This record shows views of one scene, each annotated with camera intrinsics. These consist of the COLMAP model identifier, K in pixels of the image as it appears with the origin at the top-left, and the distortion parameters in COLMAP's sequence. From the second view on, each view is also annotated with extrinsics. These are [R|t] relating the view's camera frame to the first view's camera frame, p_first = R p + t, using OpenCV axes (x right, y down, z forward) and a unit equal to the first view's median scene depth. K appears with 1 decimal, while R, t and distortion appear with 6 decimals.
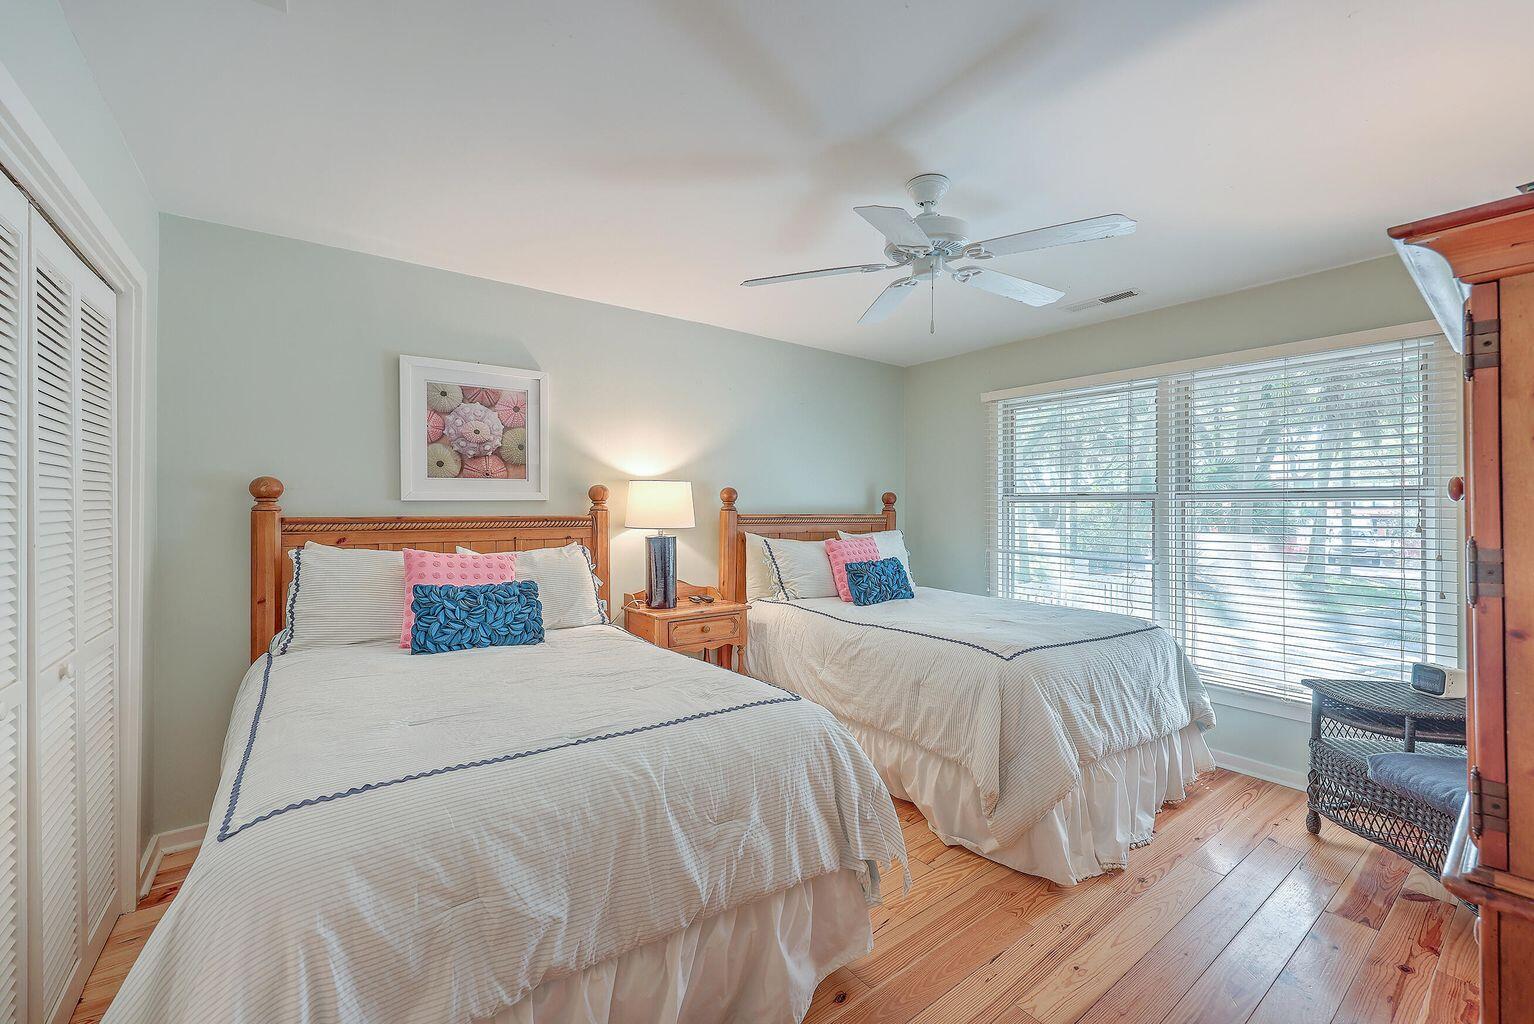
lens RADIAL K [[631.5, 0, 774.0], [0, 631.5, 517.1], [0, 0, 1]] dist [0.001518, -0.000091]
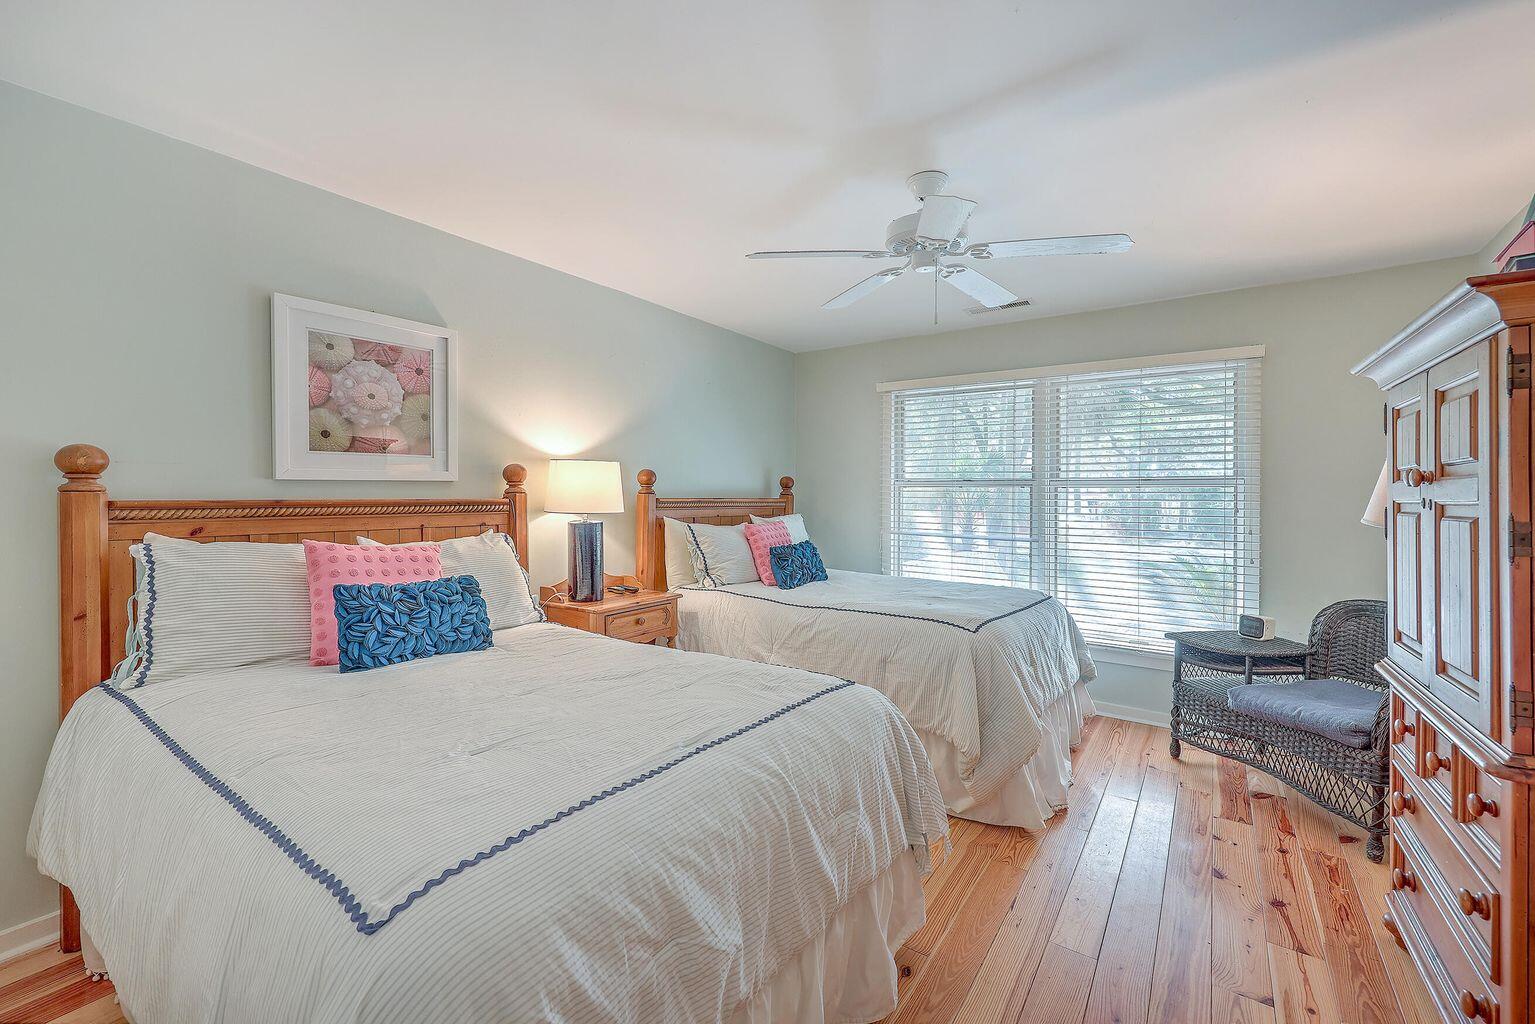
lens RADIAL K [[640.1, 0, 765.6], [0, 640.1, 507.0], [0, 0, 1]] dist [0.001804, 0.000234]
pose [[0.951468, -0.003043, 0.307731, -0.268289], [0.000518, 0.999966, 0.008285, 0.001975], [-0.307746, -0.007724, 0.951437, 0.058470]]
